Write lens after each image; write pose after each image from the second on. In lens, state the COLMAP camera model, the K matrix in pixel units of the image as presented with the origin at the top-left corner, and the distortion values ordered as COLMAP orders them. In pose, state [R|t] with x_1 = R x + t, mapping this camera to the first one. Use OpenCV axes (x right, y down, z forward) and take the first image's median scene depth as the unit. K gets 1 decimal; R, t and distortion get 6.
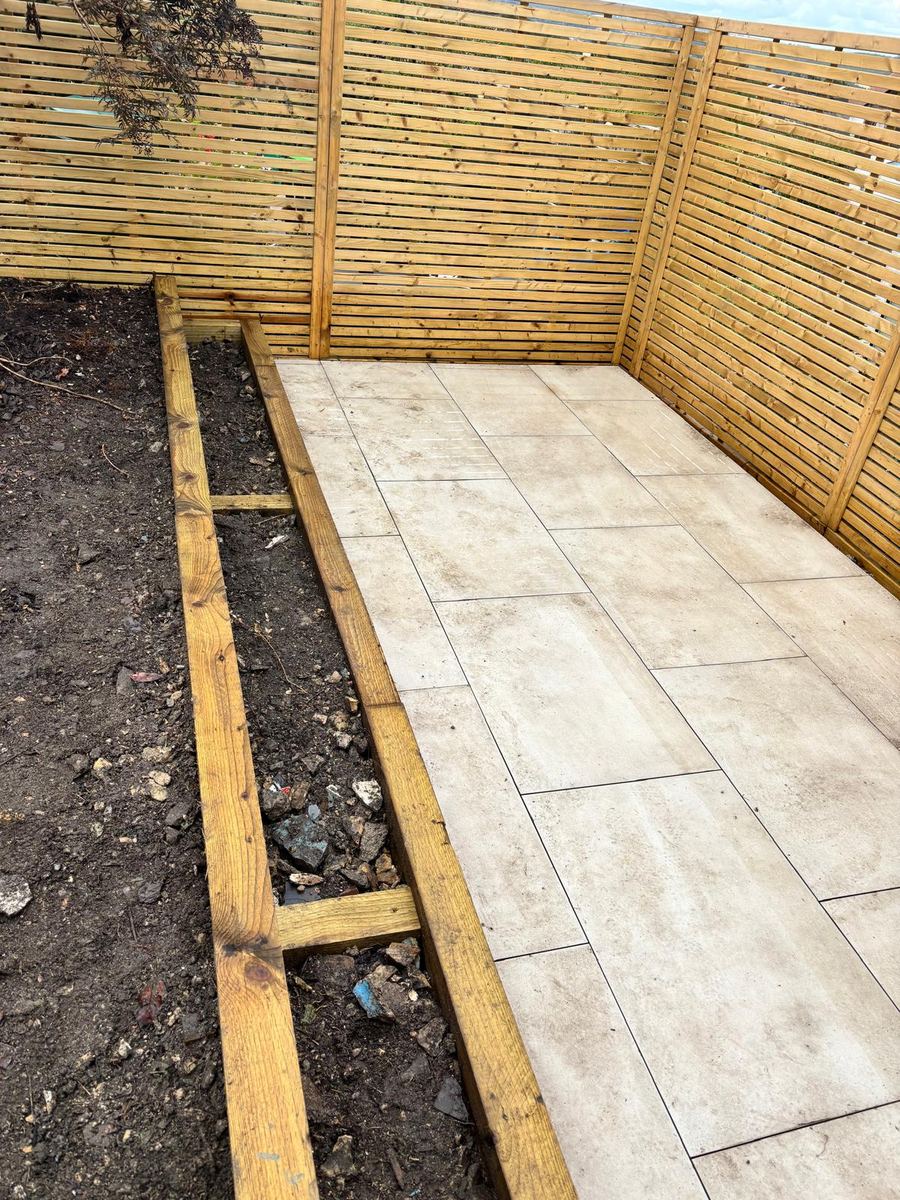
lens RADIAL K [[923.2, 0, 450.0], [0, 923.2, 600.0], [0, 0, 1]] dist [0.011293, 0.004475]
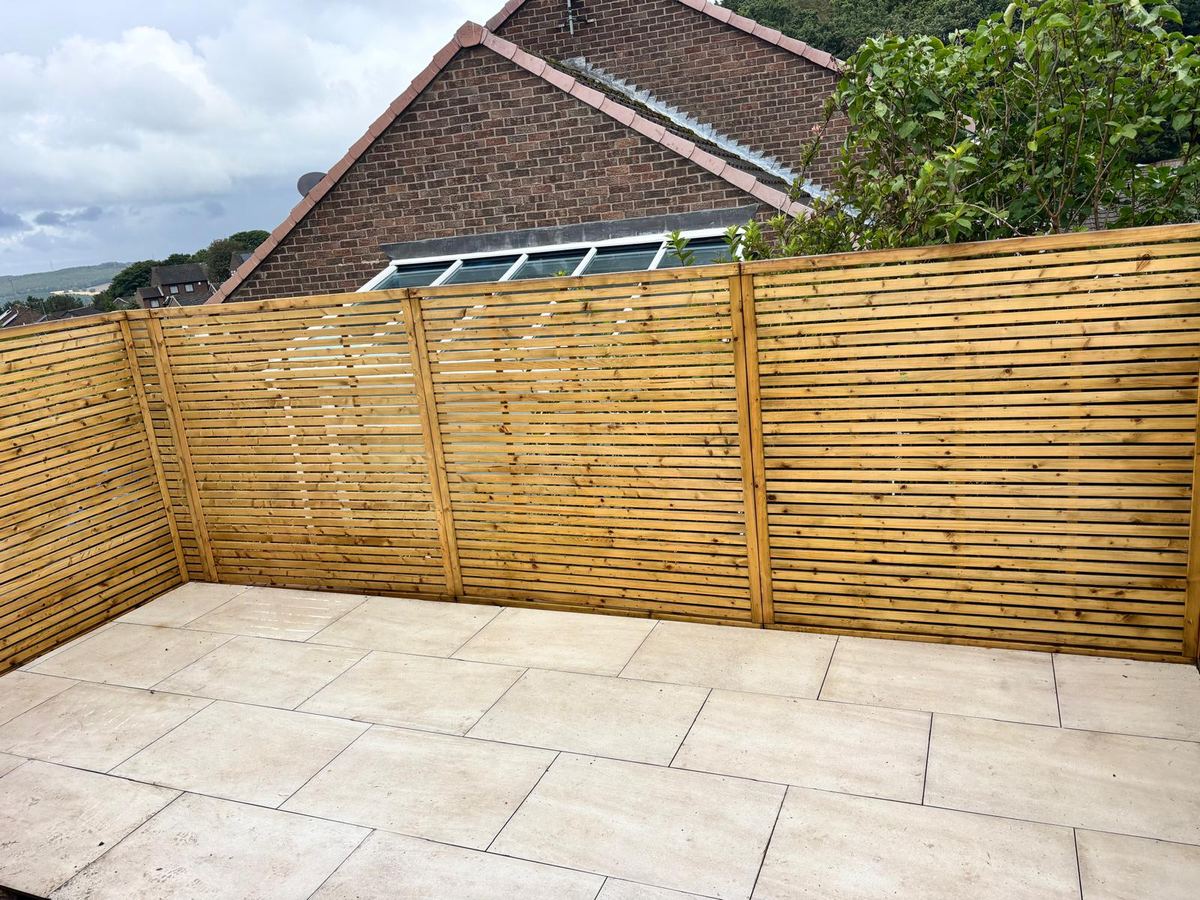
lens RADIAL K [[923.2, 0, 600.0], [0, 923.2, 450.0], [0, 0, 1]] dist [0.011293, 0.004475]
pose [[0.594659, -0.362733, 0.717499, -0.293103], [0.568676, 0.820622, -0.056449, -0.046958], [-0.568320, 0.441593, 0.694268, -0.127252]]
